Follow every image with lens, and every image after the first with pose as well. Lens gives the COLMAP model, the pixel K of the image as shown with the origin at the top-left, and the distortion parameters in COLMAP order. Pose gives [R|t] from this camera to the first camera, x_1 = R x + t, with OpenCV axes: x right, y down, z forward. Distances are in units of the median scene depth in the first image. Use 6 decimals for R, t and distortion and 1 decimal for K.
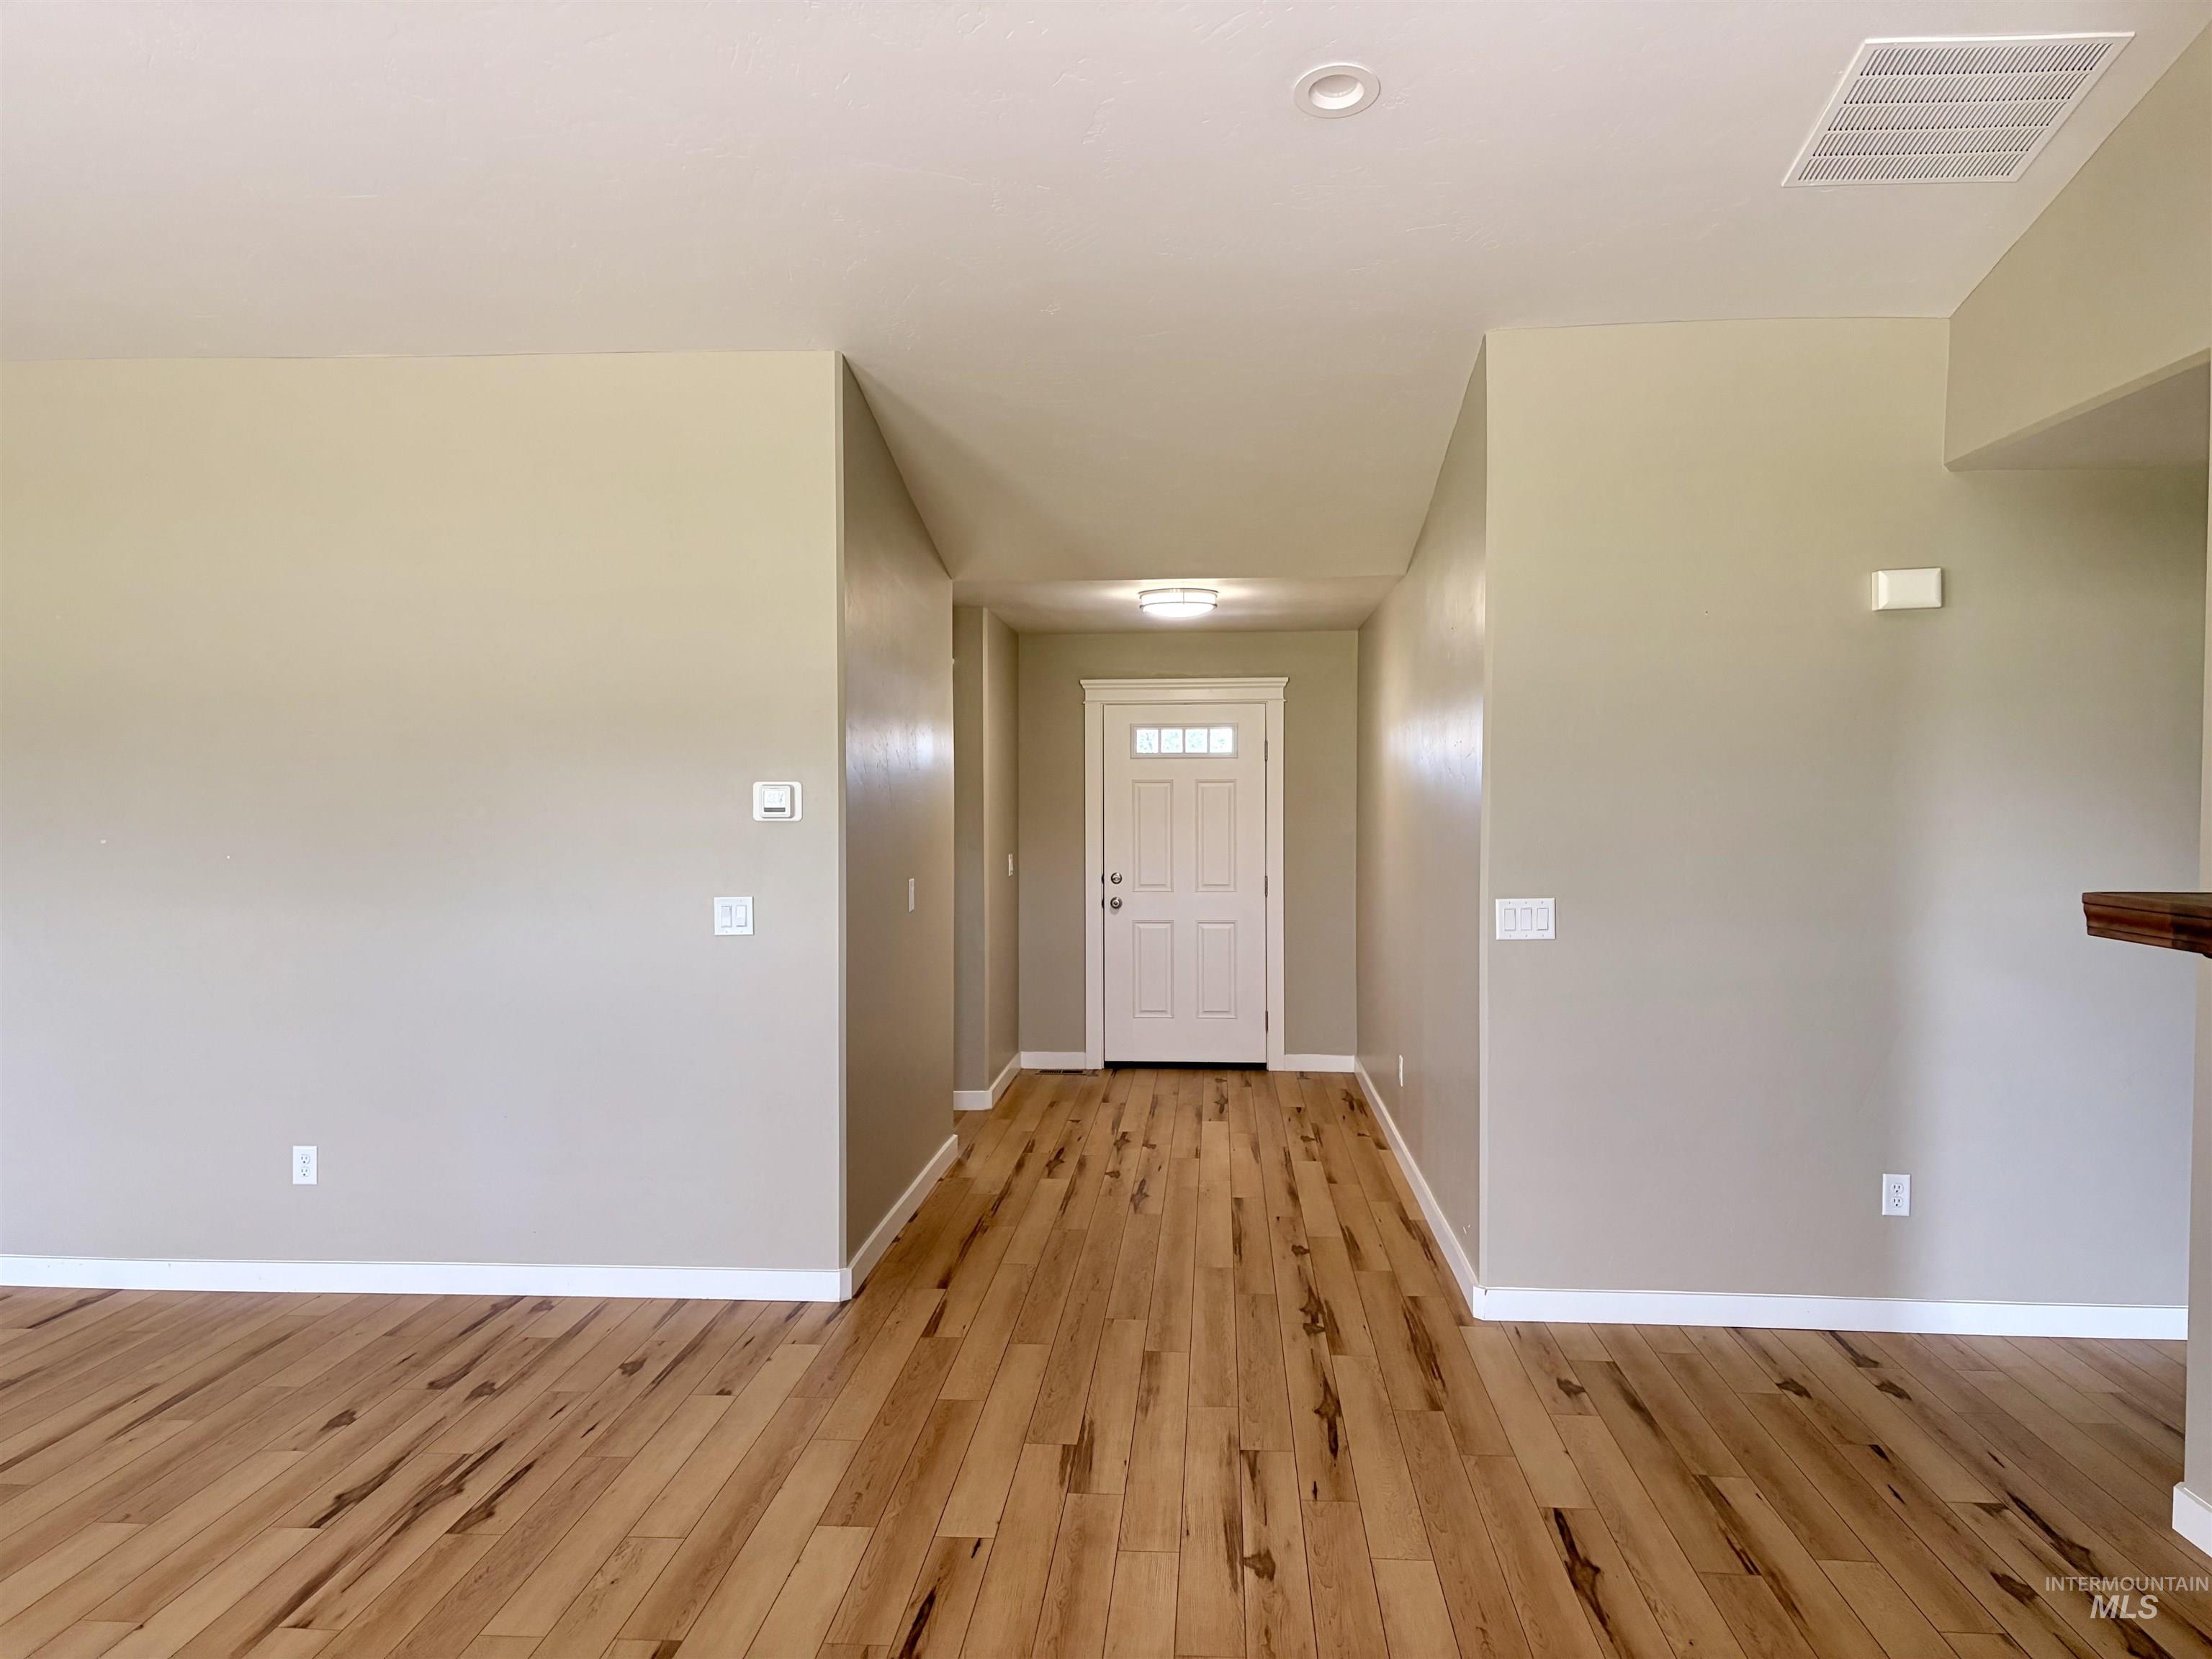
lens RADIAL K [[1671.8, 0, 1106.0], [0, 1671.8, 829.5], [0, 0, 1]] dist [0.048767, -0.047692]
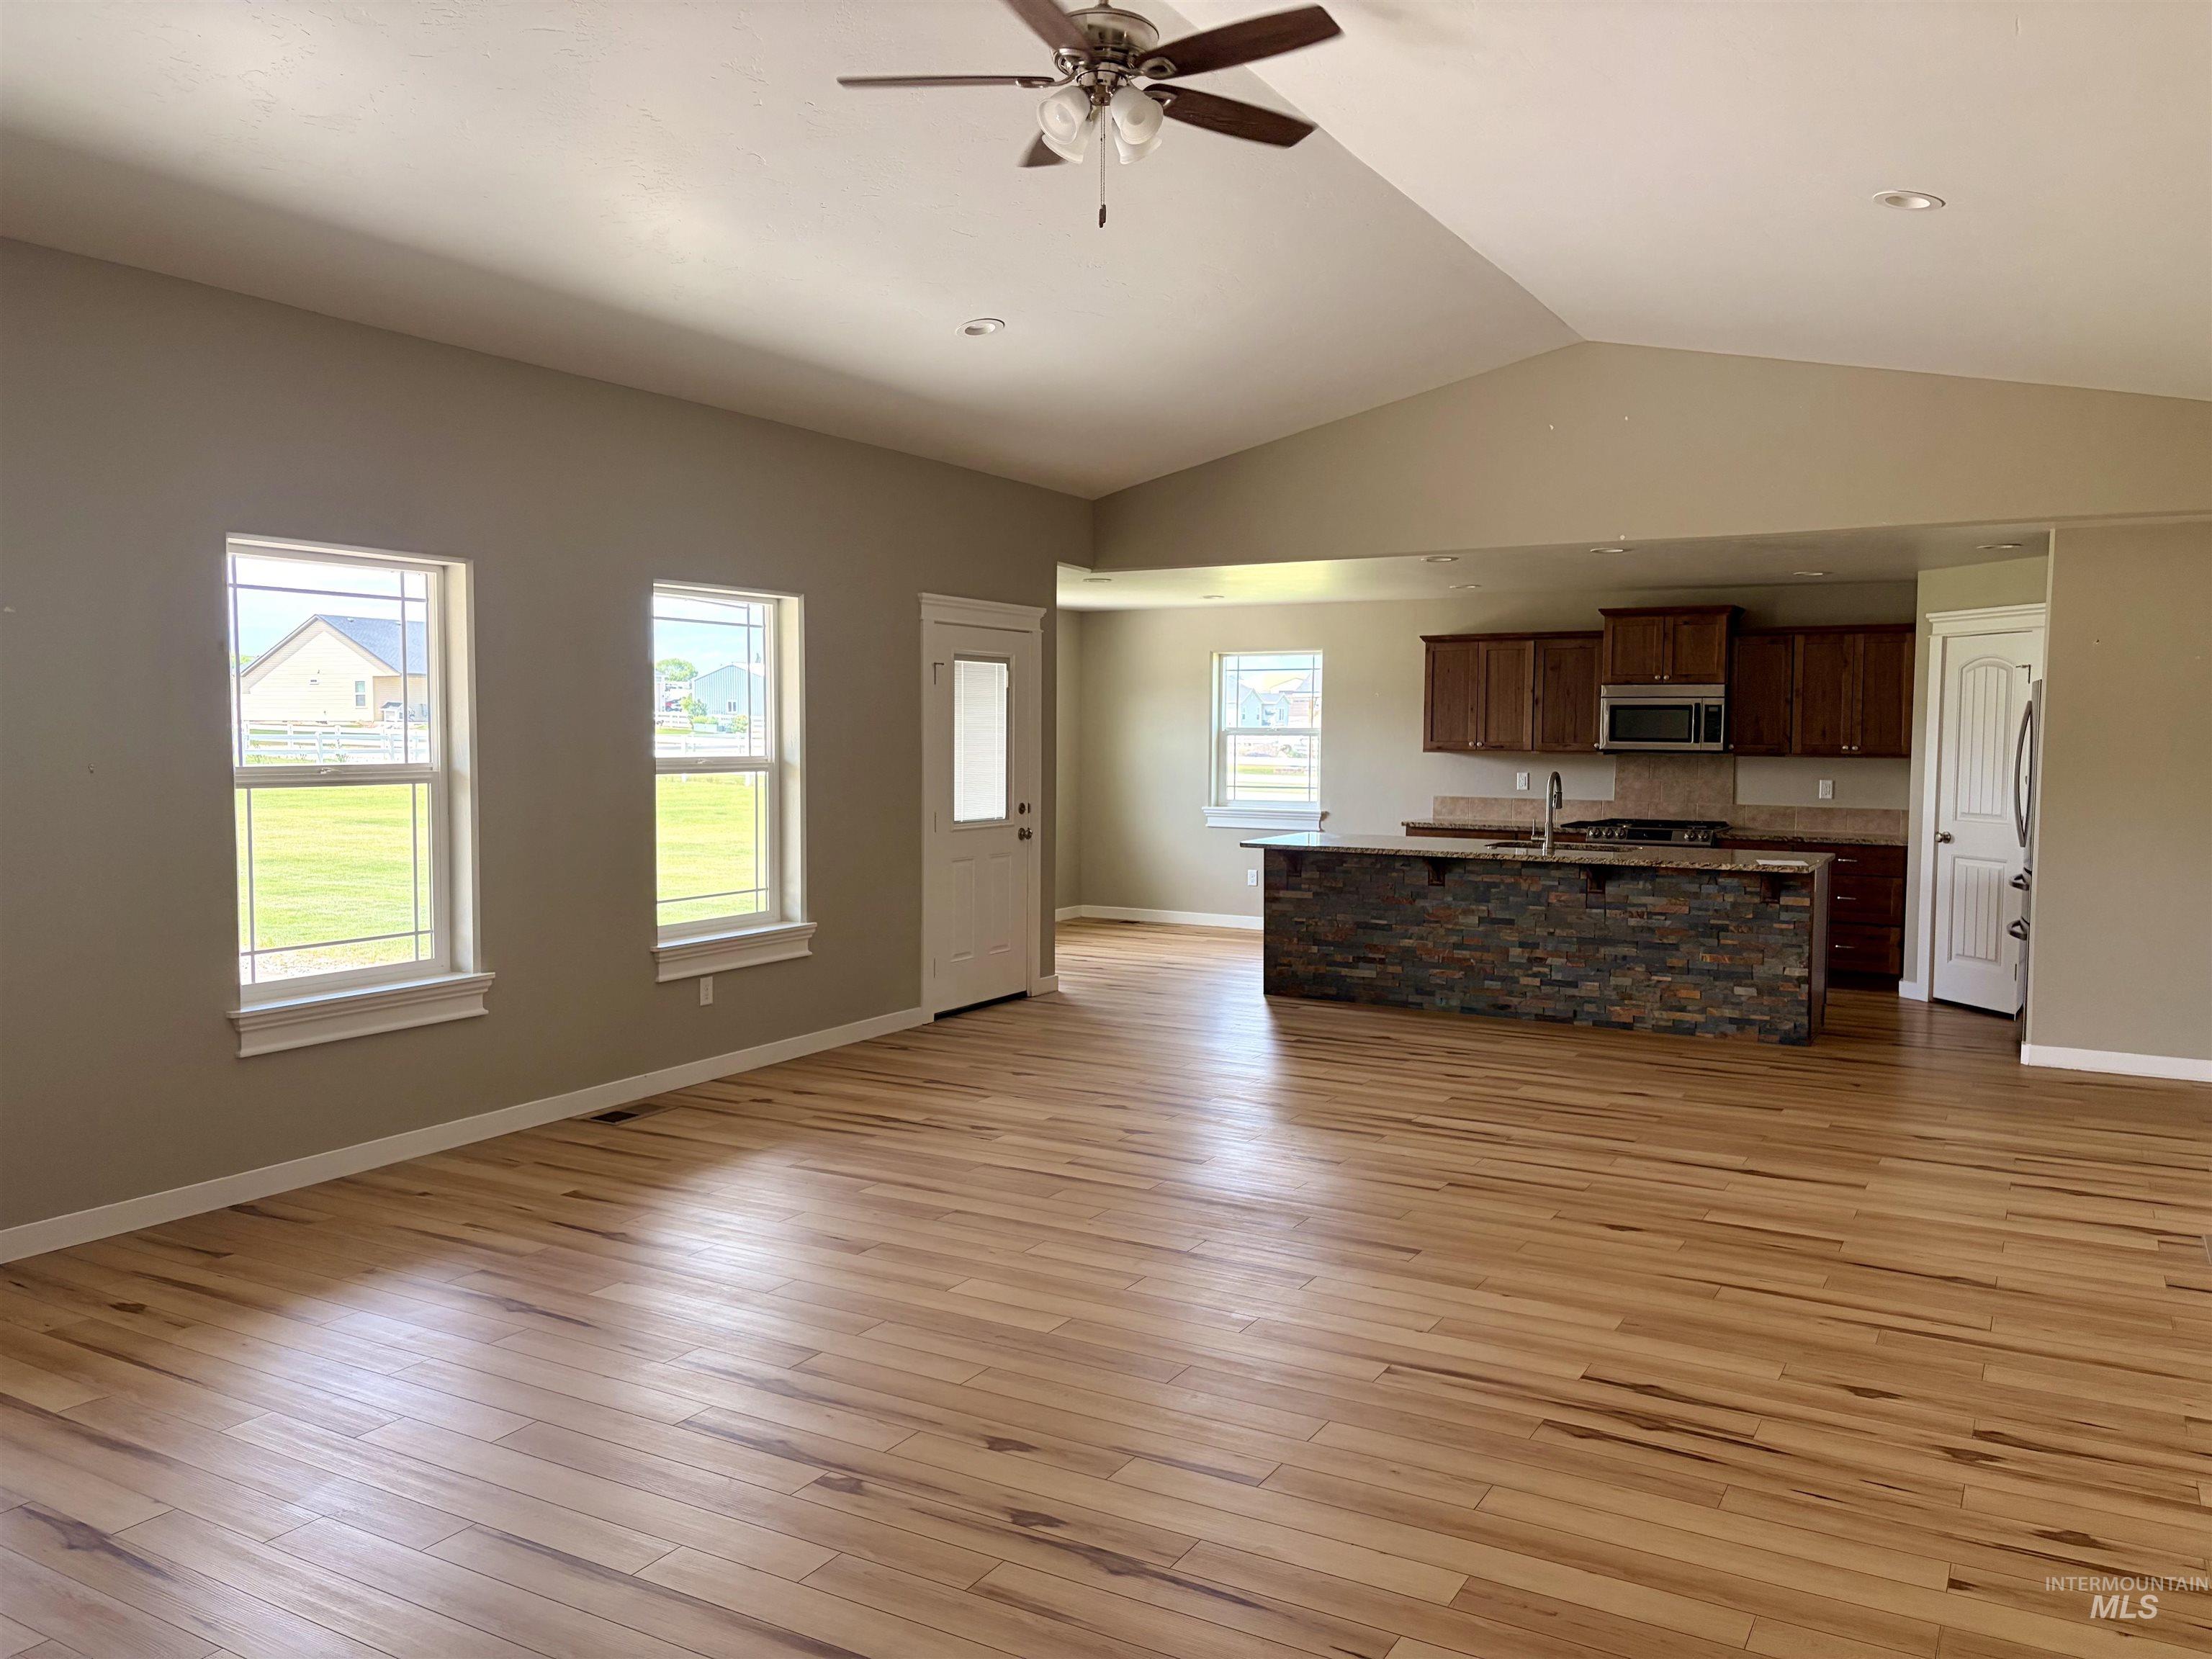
lens RADIAL K [[1660.9, 0, 1106.0], [0, 1660.9, 829.5], [0, 0, 1]] dist [0.060725, -0.103760]
pose [[-0.441124, 0.048642, -0.896127, 0.546136], [-0.024854, 0.997485, 0.066379, -0.016372], [0.897102, 0.051554, -0.438806, 0.984629]]
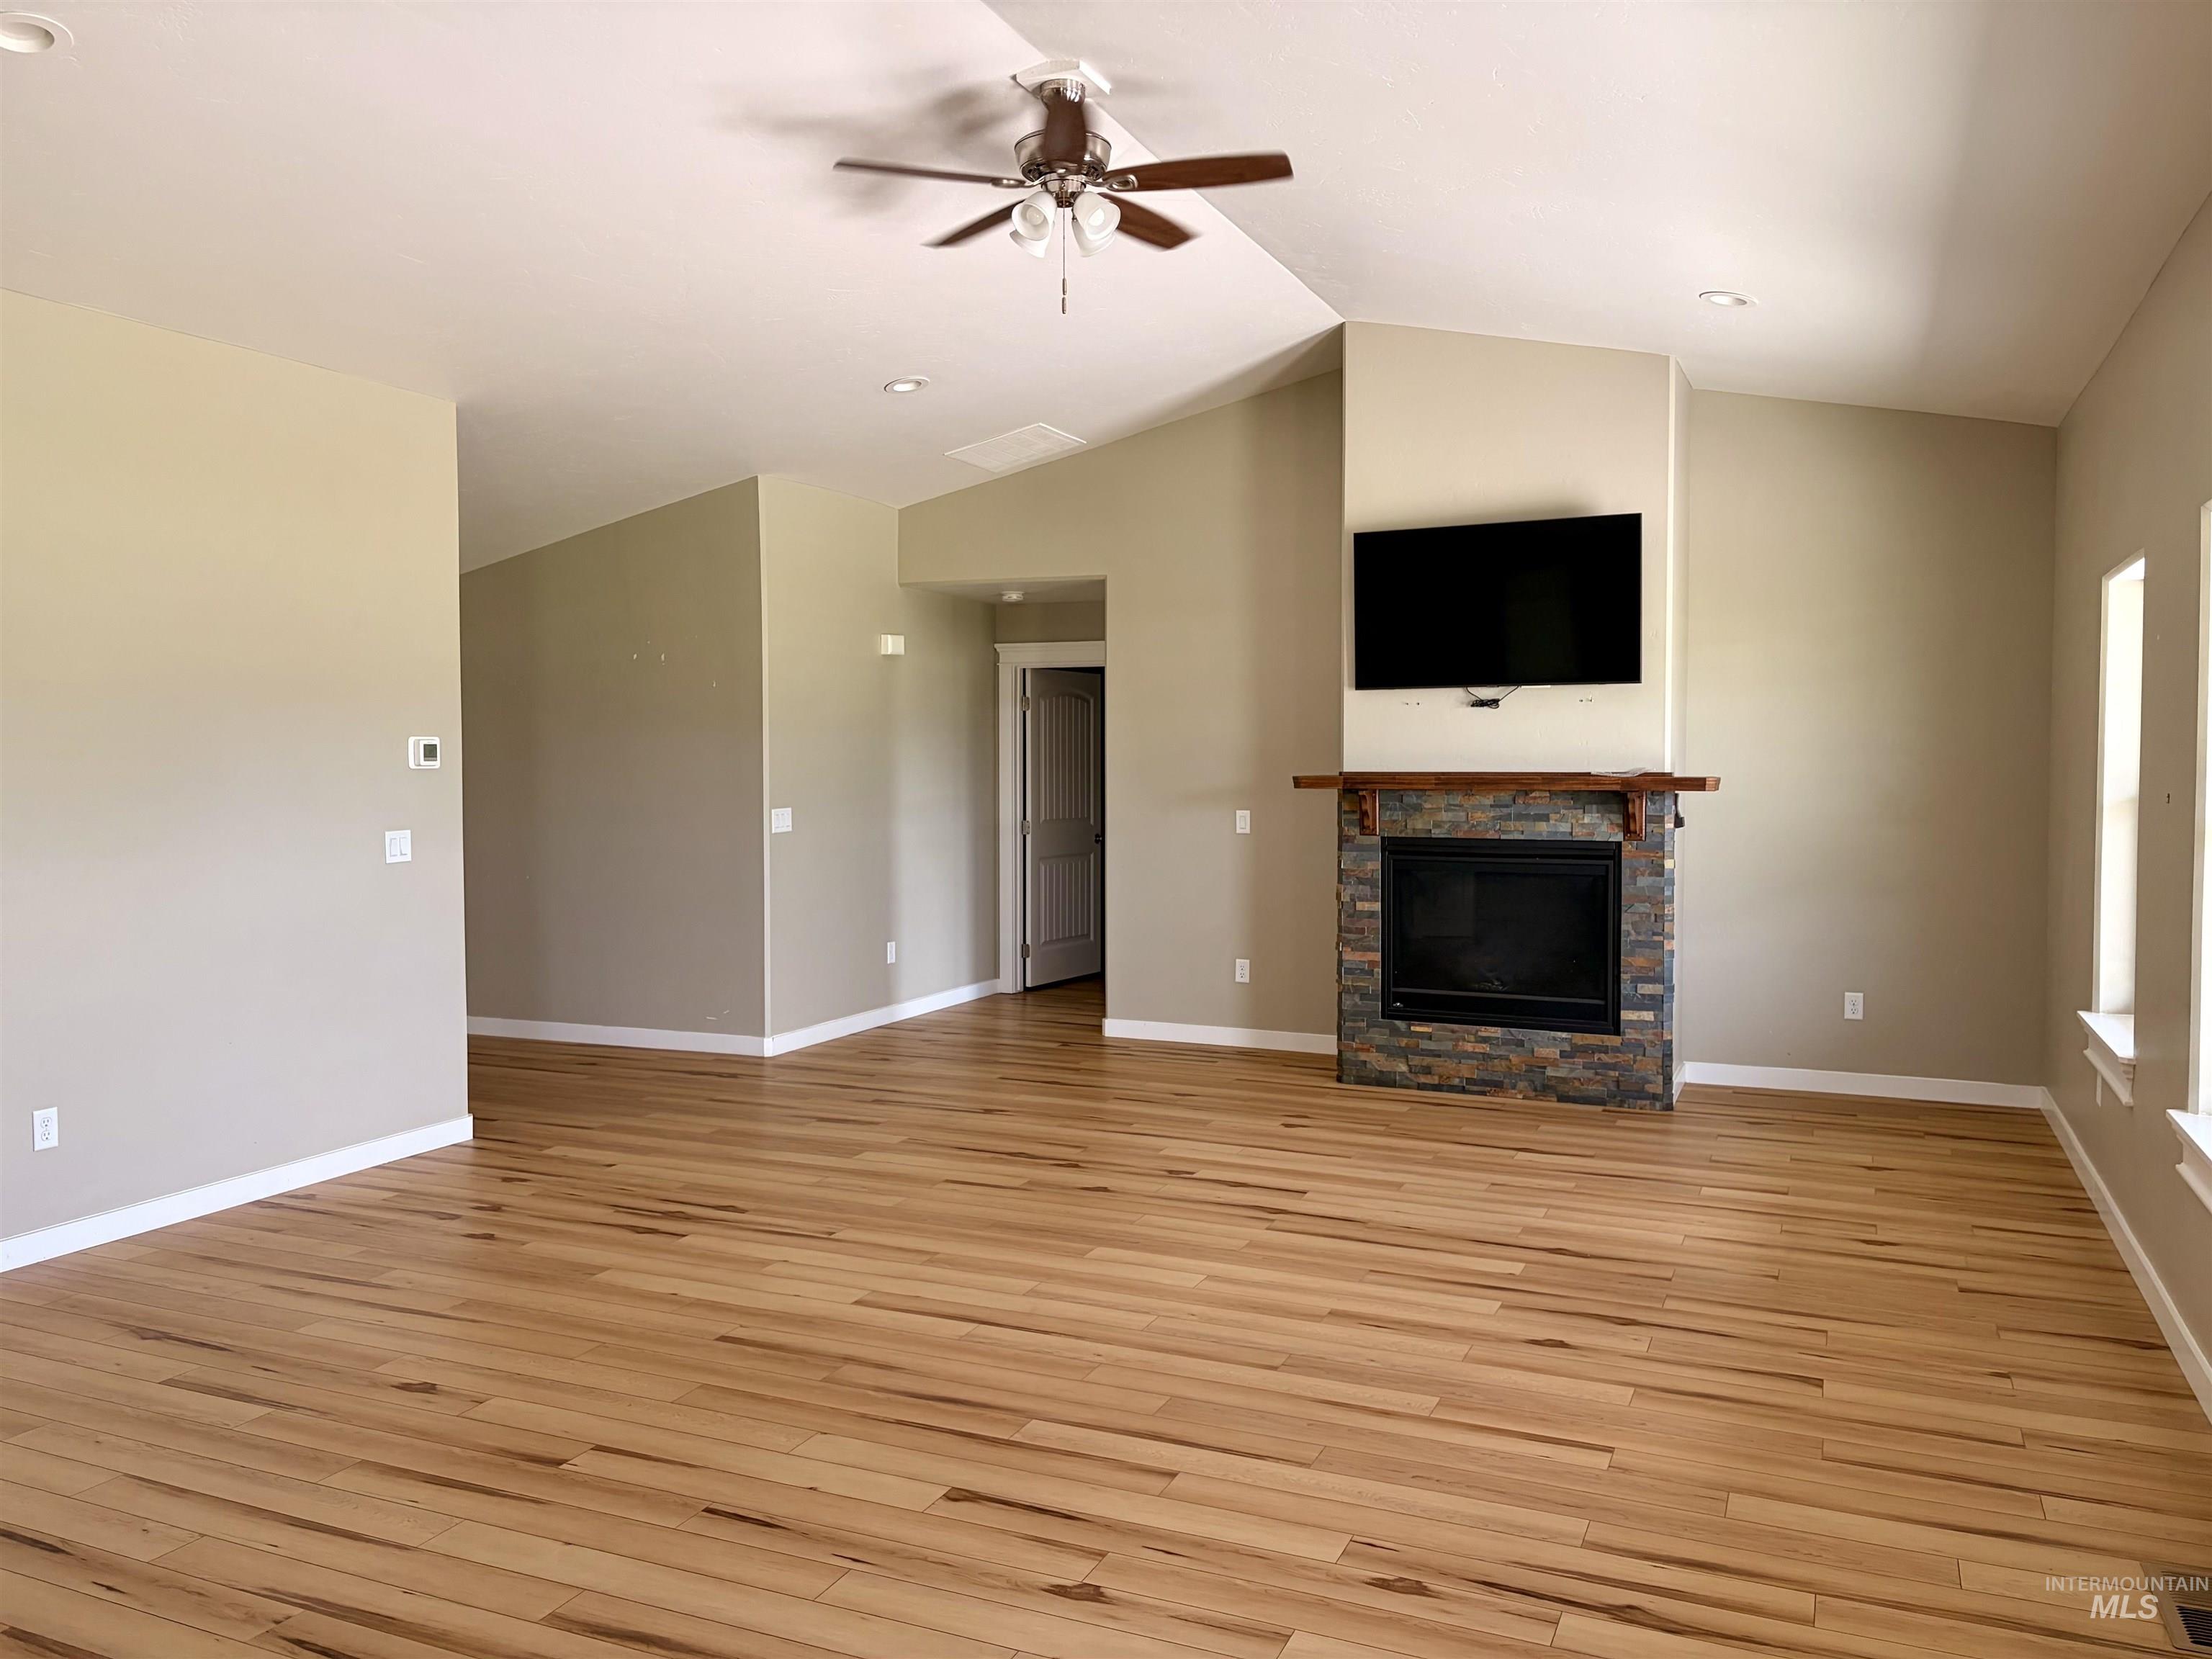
lens RADIAL K [[1660.9, 0, 1106.0], [0, 1660.9, 829.5], [0, 0, 1]] dist [0.060725, -0.103760]
pose [[0.340606, -0.044569, 0.939149, -1.432020], [0.019195, 0.998997, 0.040448, -0.001328], [-0.940010, 0.004250, 0.341120, 0.116492]]
